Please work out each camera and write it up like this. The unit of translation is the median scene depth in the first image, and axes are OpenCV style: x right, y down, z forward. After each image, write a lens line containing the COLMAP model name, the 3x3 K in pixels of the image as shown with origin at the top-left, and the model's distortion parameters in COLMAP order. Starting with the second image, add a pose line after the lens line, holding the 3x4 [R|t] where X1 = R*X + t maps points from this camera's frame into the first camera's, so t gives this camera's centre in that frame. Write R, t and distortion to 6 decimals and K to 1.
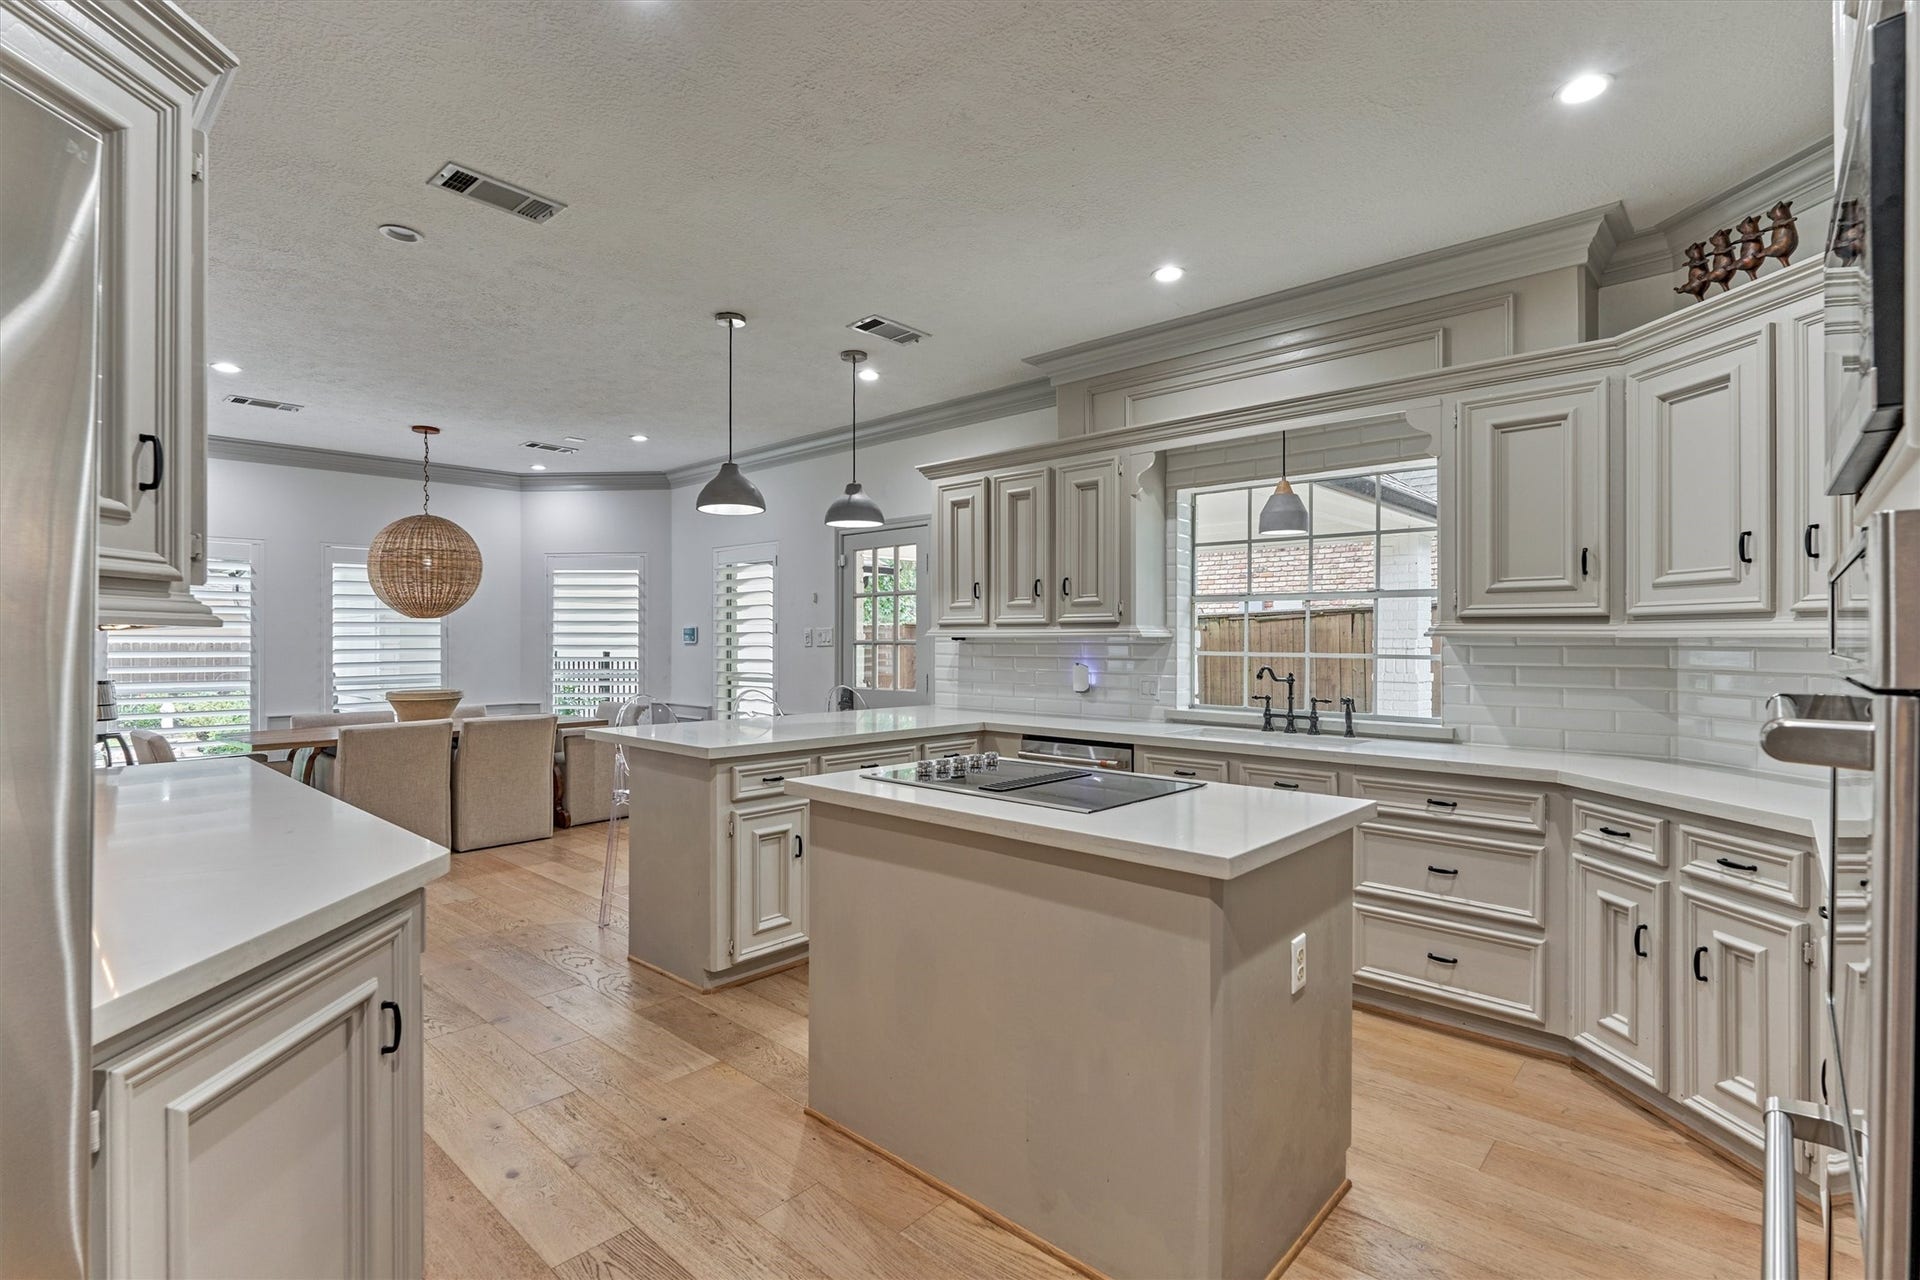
lens RADIAL K [[881.1, 0, 930.0], [0, 881.1, 637.1], [0, 0, 1]] dist [-0.000376, -0.000054]
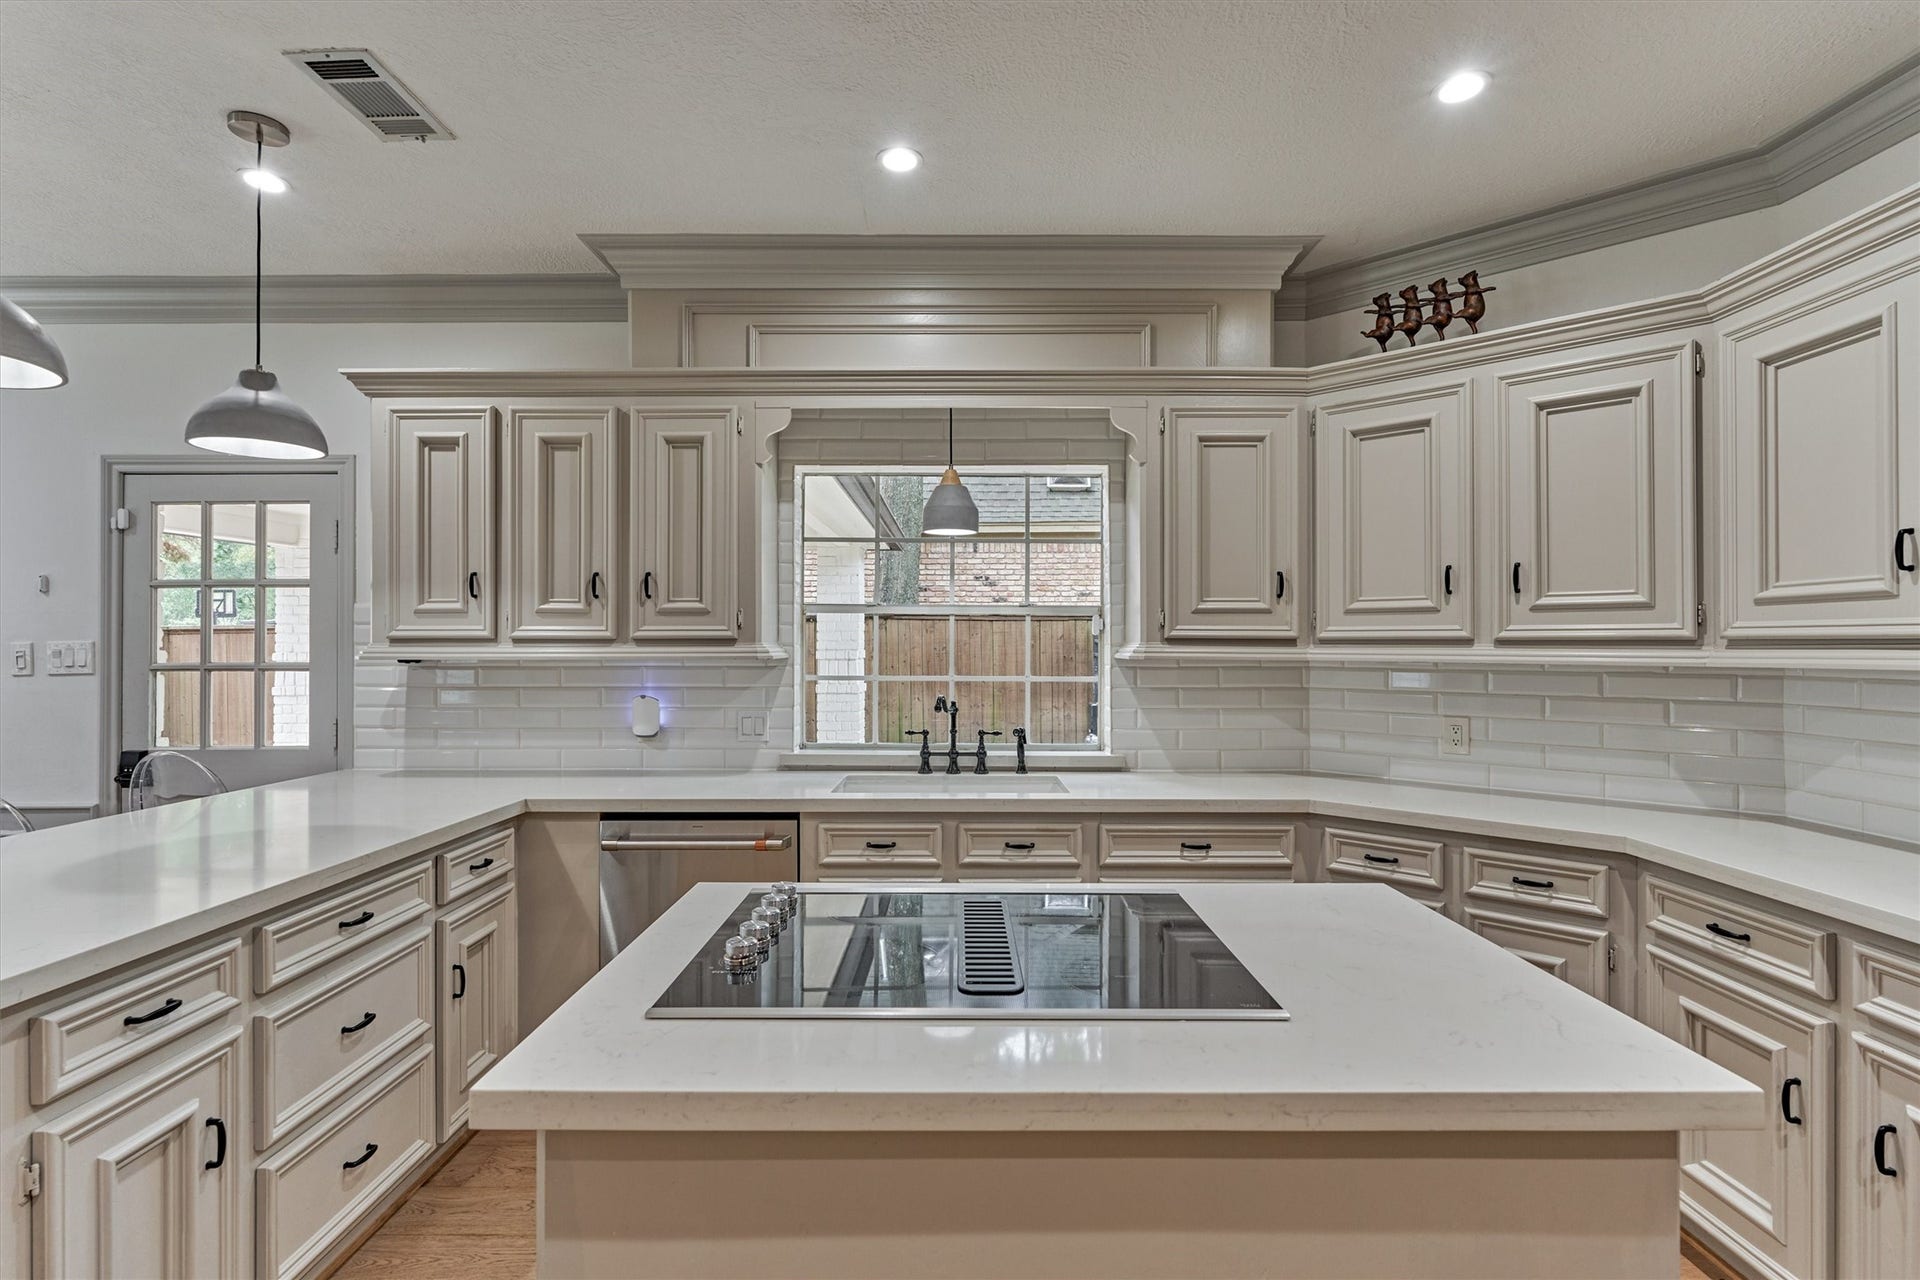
lens RADIAL K [[904.5, 0, 960.0], [0, 904.5, 640.0], [0, 0, 1]] dist [-0.004445, 0.000008]
pose [[0.726189, 0.000768, 0.687495, -0.175370], [0.000390, 0.999999, -0.001529, -0.016115], [-0.687495, 0.001379, 0.726187, 0.376208]]
